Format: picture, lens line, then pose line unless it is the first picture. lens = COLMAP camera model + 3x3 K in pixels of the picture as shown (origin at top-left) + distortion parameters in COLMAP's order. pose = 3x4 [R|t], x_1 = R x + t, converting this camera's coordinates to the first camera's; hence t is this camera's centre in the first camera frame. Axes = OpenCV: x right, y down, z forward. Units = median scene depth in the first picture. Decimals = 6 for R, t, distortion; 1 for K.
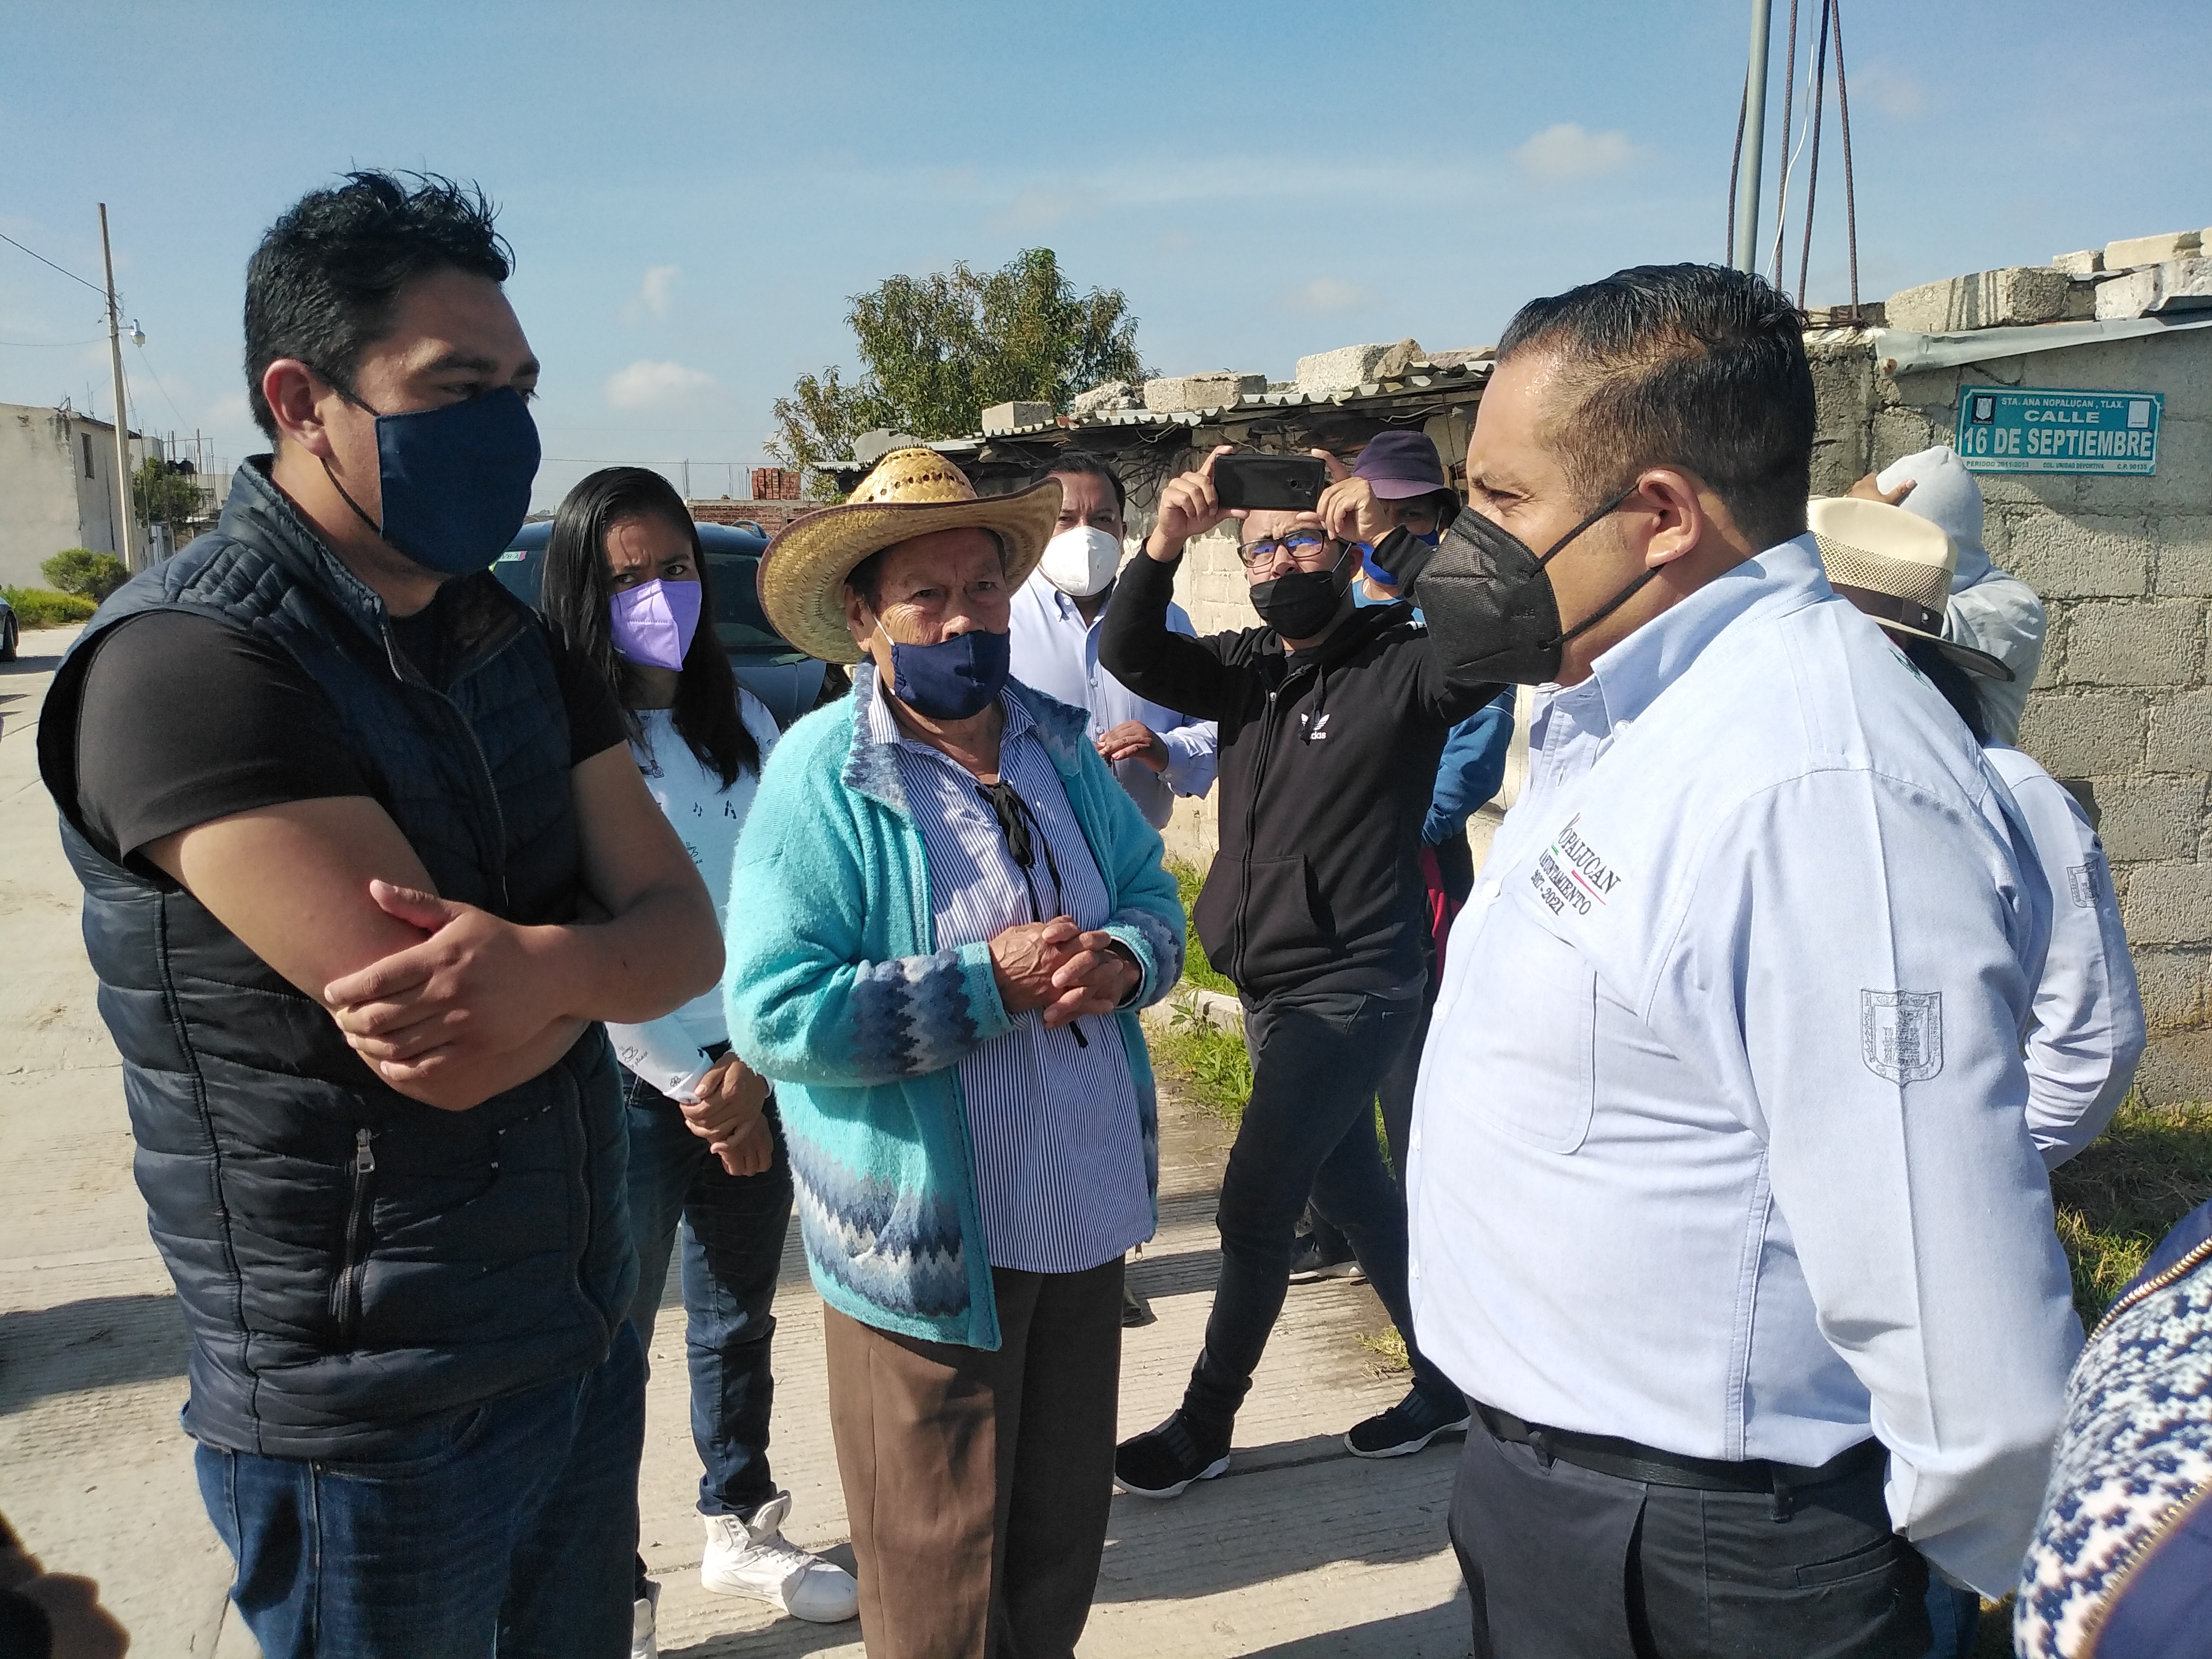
lens RADIAL K [[1856.8, 0, 1106.0], [0, 1856.8, 829.5], [0, 0, 1]] dist [-0.008723, -0.009681]
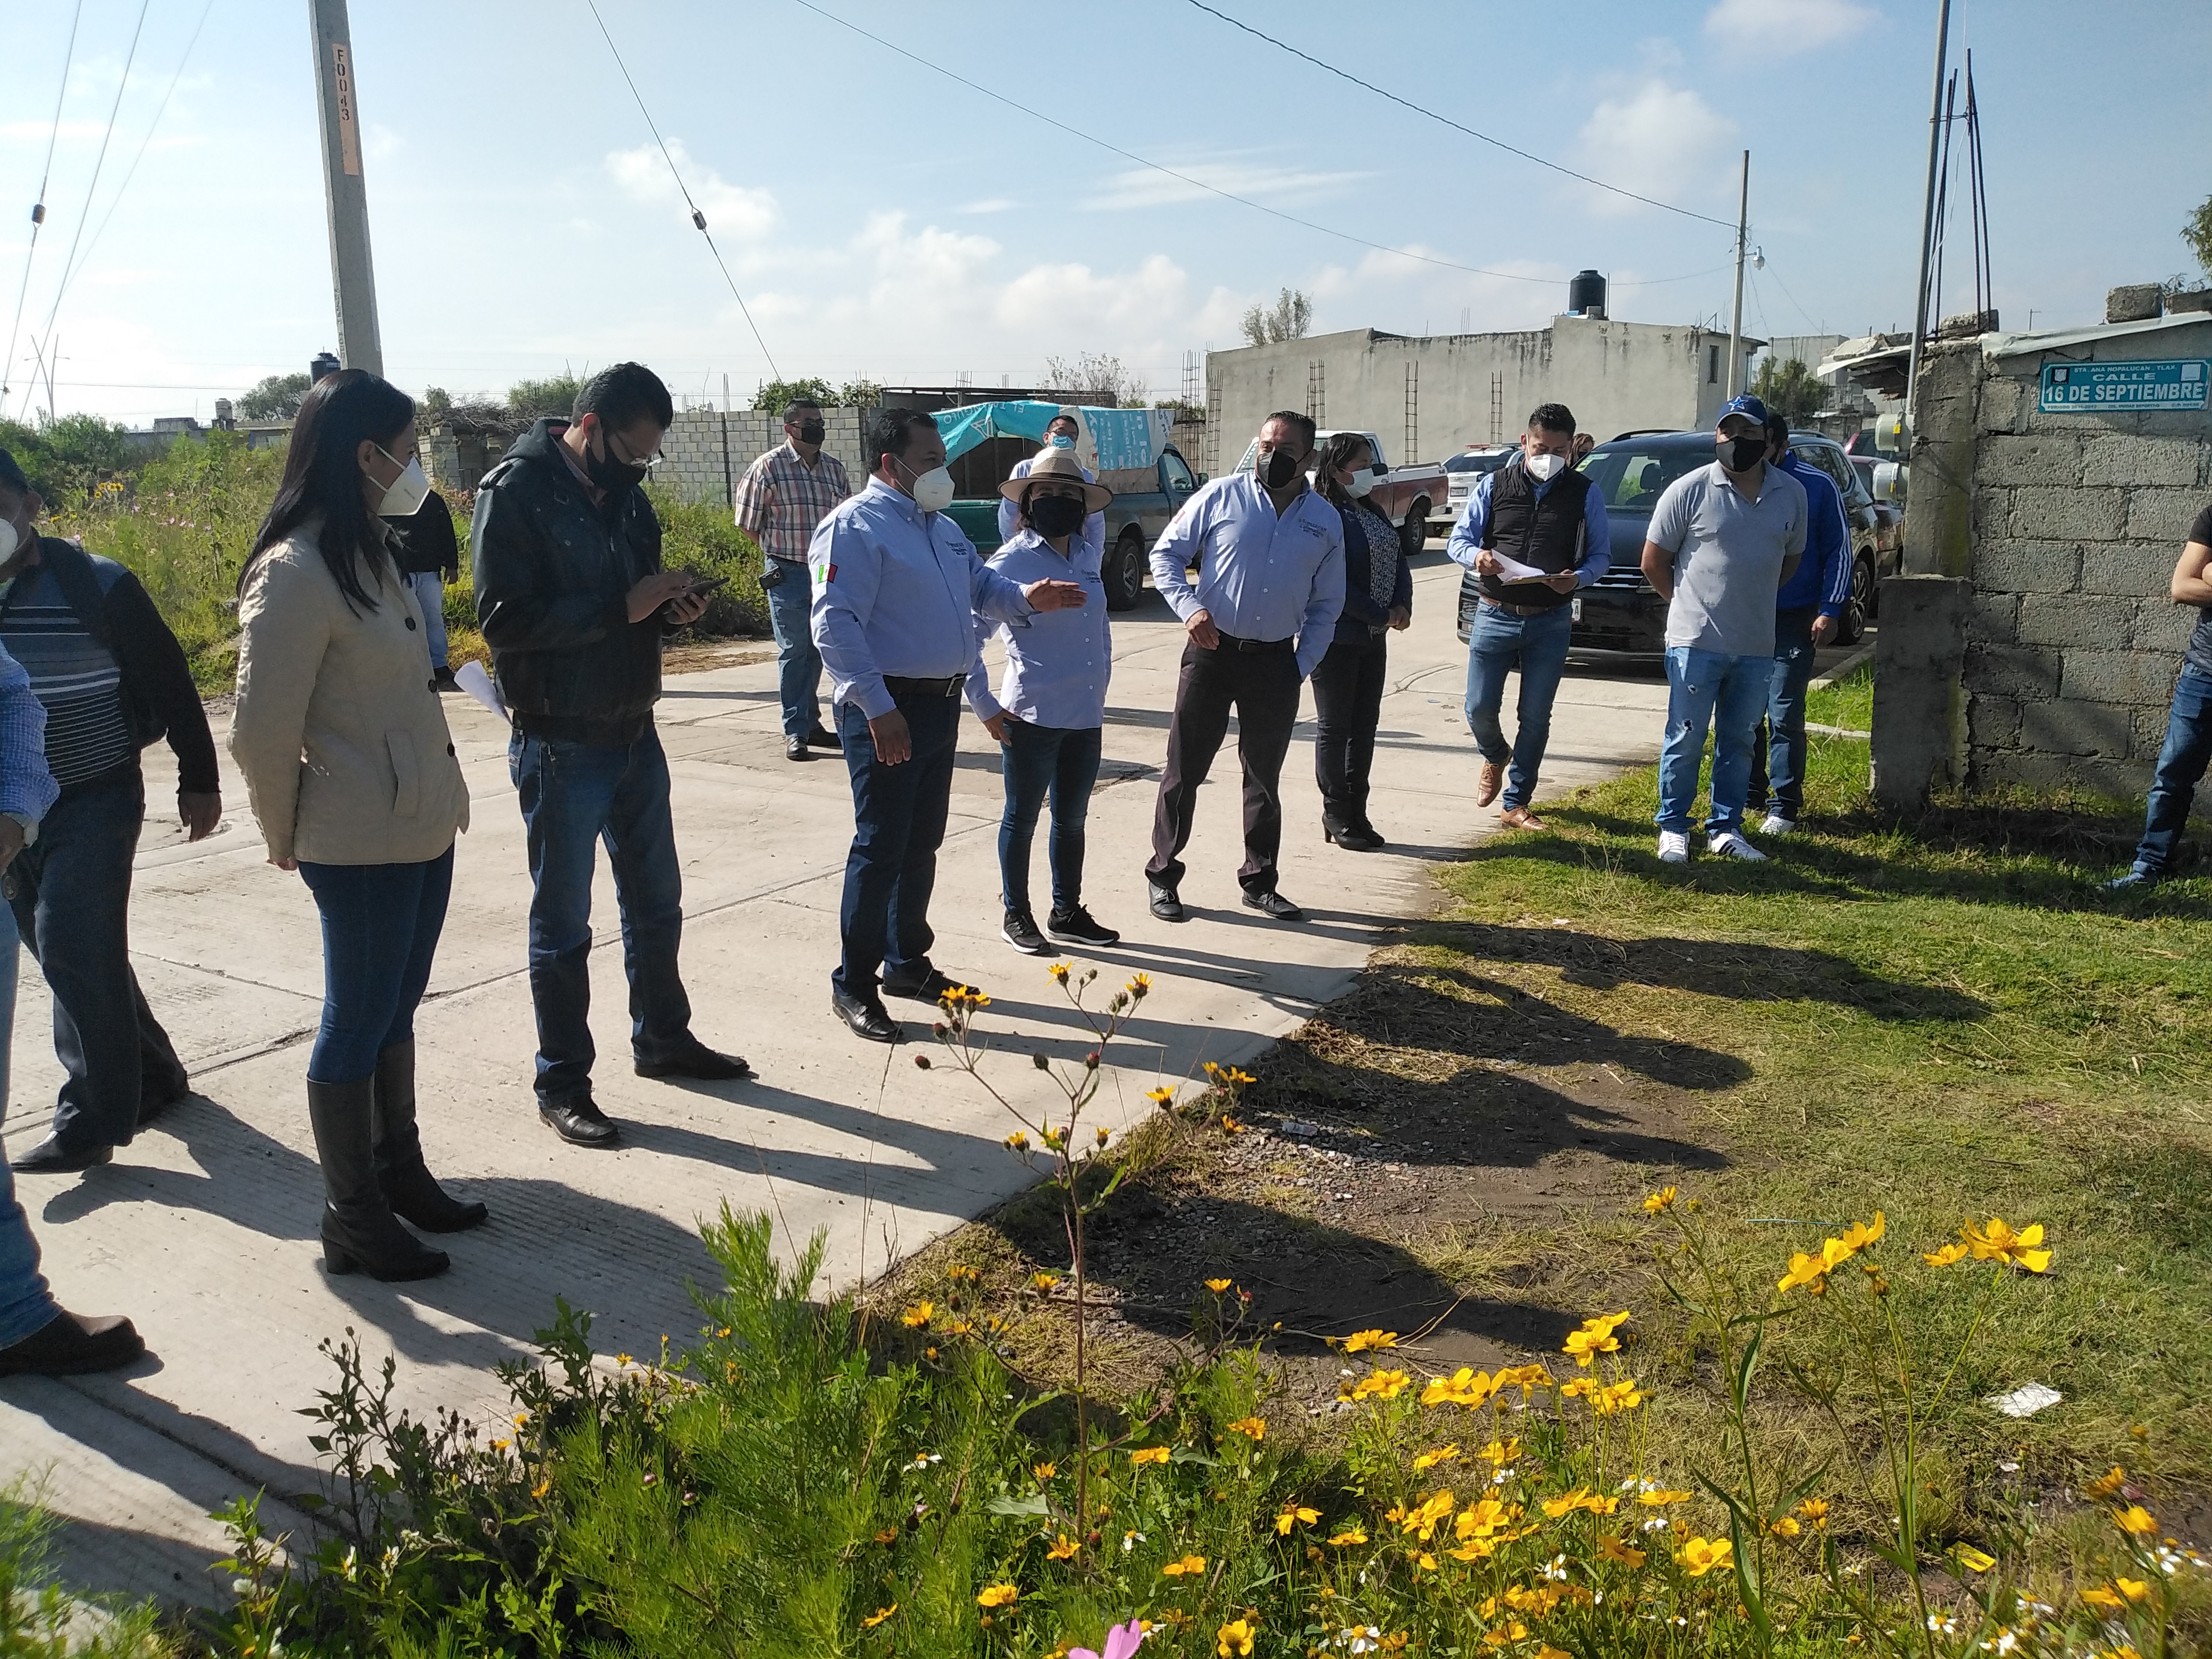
lens RADIAL K [[1856.8, 0, 1106.0], [0, 1856.8, 829.5], [0, 0, 1]] dist [-0.008723, -0.009681]
pose [[0.650023, 0.144659, -0.746019, 1.208490], [-0.100623, 0.989454, 0.104189, 0.099600], [0.753223, 0.007341, 0.657724, -0.782885]]
